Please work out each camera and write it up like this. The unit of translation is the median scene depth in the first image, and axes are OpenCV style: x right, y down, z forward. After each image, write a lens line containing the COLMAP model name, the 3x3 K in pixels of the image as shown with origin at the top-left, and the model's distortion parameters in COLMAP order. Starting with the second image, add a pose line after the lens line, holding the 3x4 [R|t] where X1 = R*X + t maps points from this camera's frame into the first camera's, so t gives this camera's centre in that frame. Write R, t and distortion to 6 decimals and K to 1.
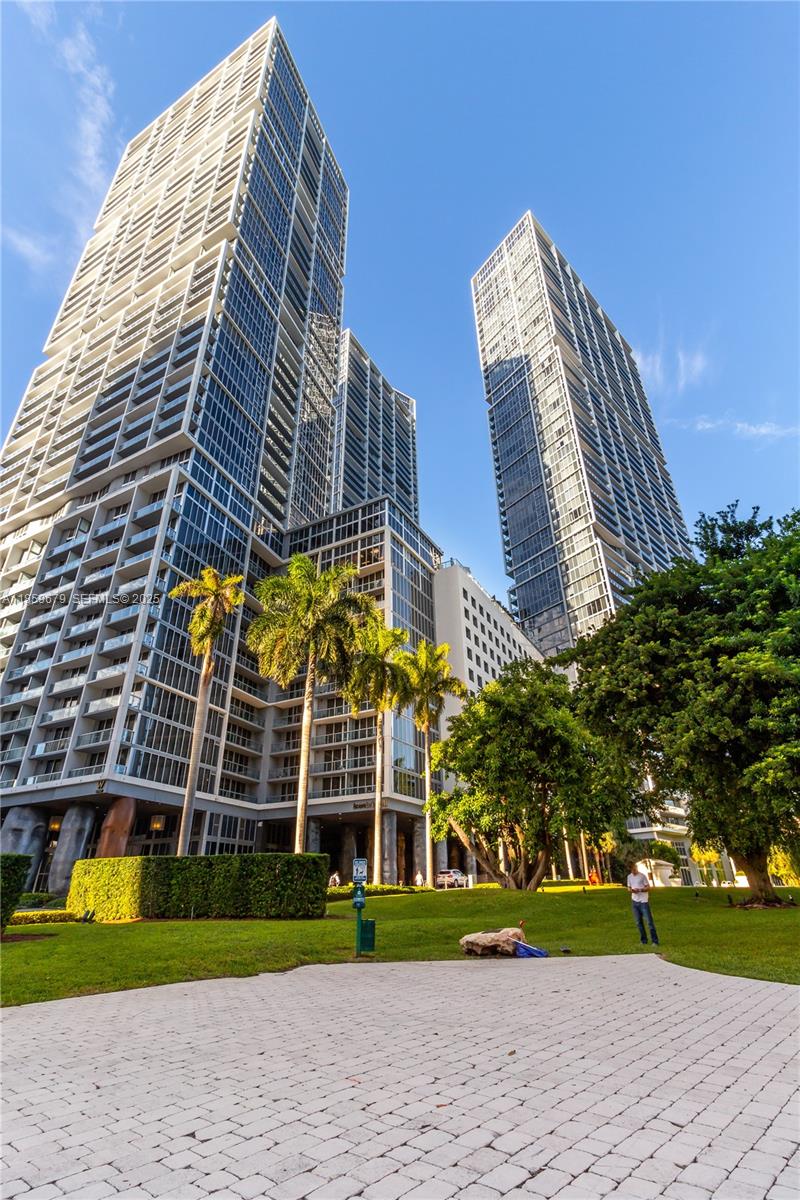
lens RADIAL K [[566.1, 0, 399.1], [0, 566.1, 594.3], [0, 0, 1]] dist [0.000976, 0.001204]
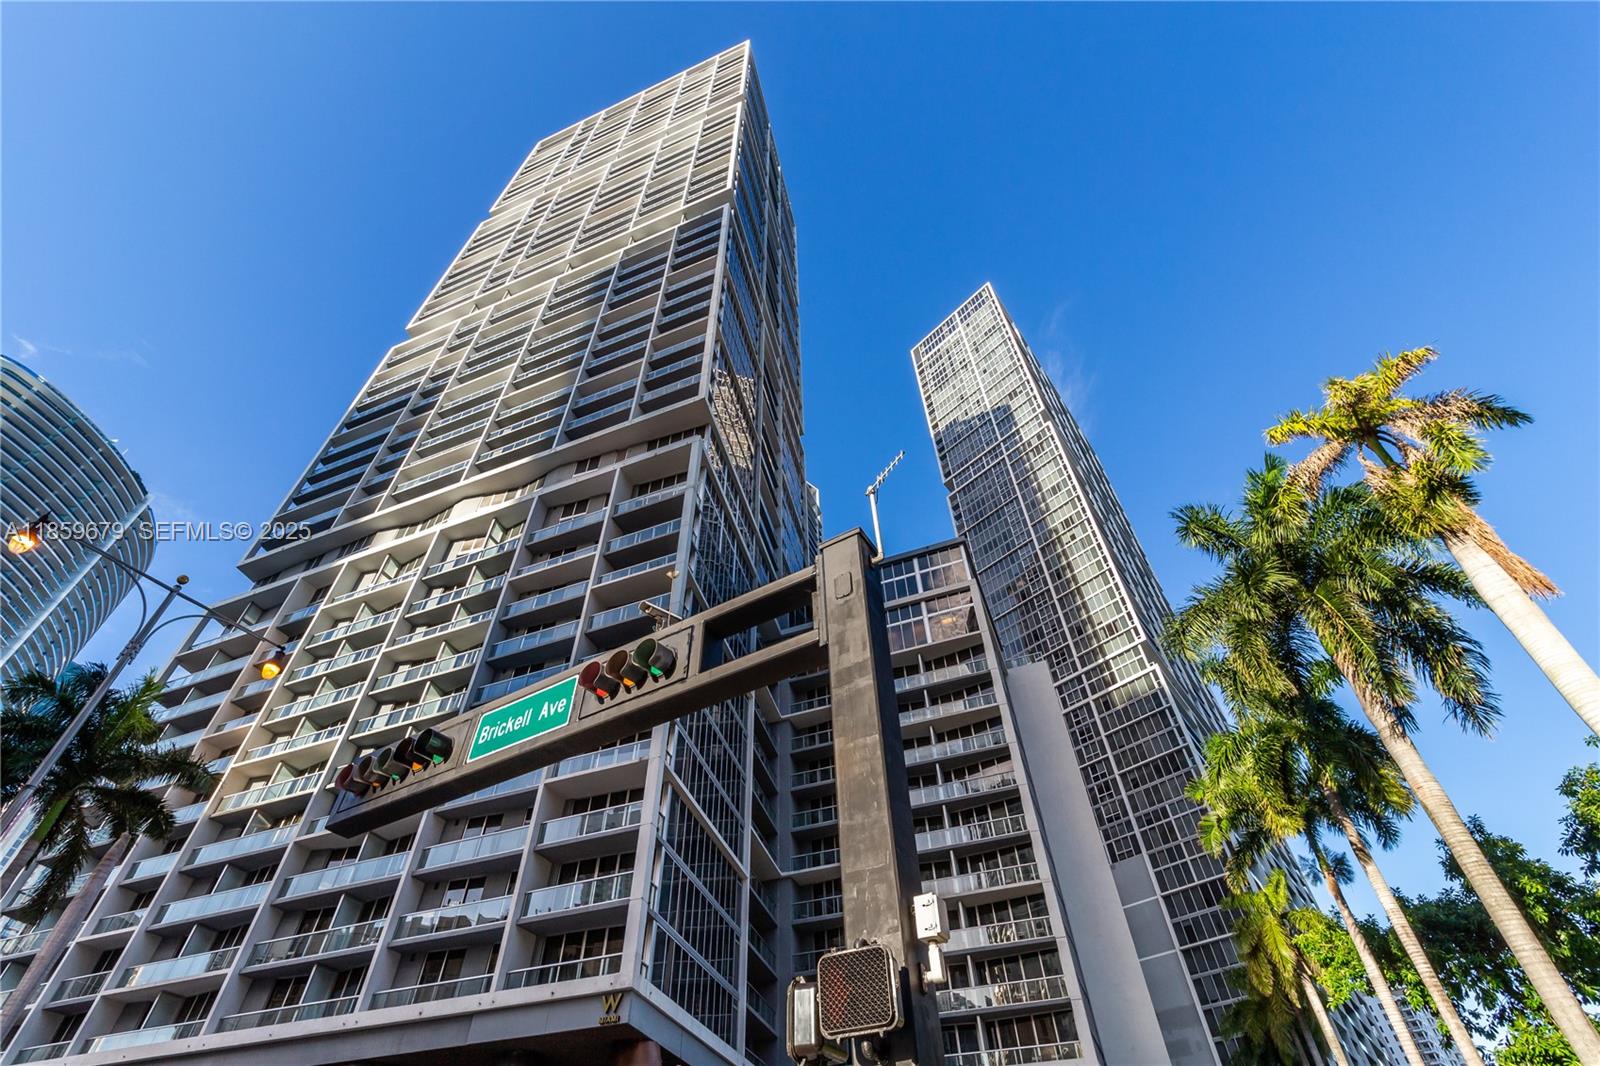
lens RADIAL K [[754.8, 0, 790.4], [0, 754.8, 526.9], [0, 0, 1]] dist [0.000976, 0.001204]
pose [[0.992023, 0.090954, 0.087285, -0.241599], [-0.058519, 0.945542, -0.320195, 0.084286], [-0.111655, 0.312533, 0.943322, 0.159188]]
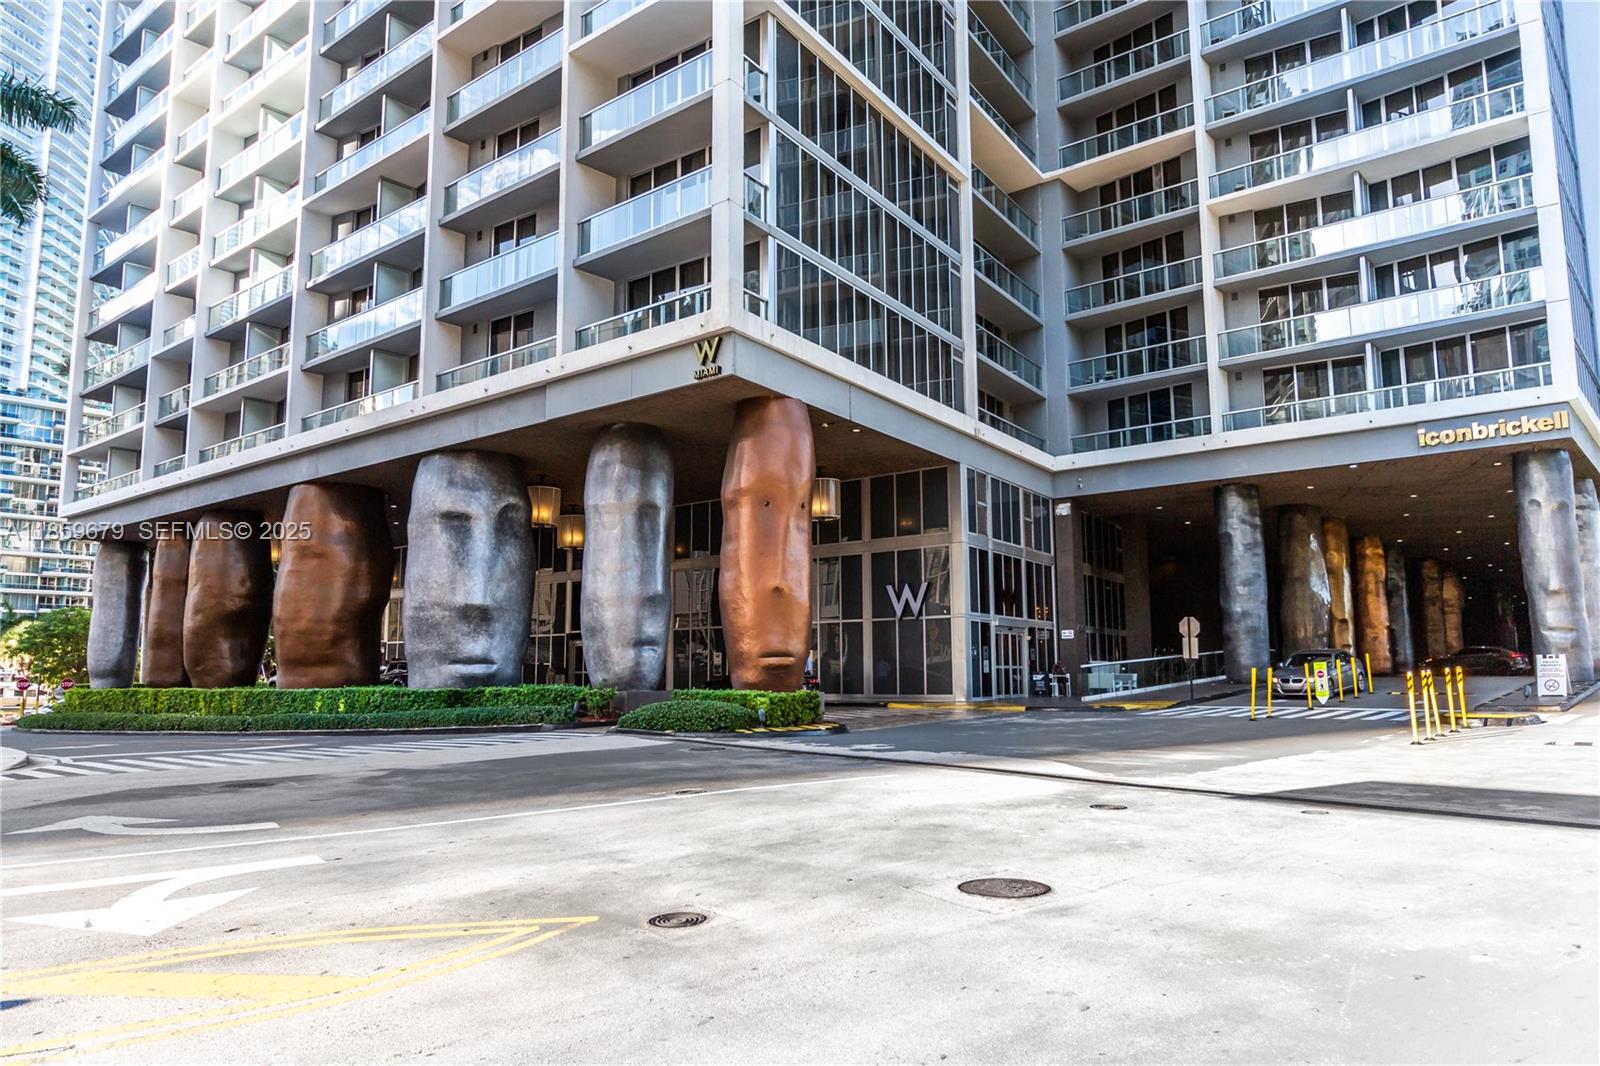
lens RADIAL K [[1109.9, 0, 804.5], [0, 1109.9, 524.3], [0, 0, 1]] dist [-0.001400, -0.000402]
pose [[0.982323, -0.018715, -0.186257, -0.191364], [0.081751, 0.937982, 0.336907, 0.118734], [0.168400, -0.346178, 0.922931, 0.233780]]
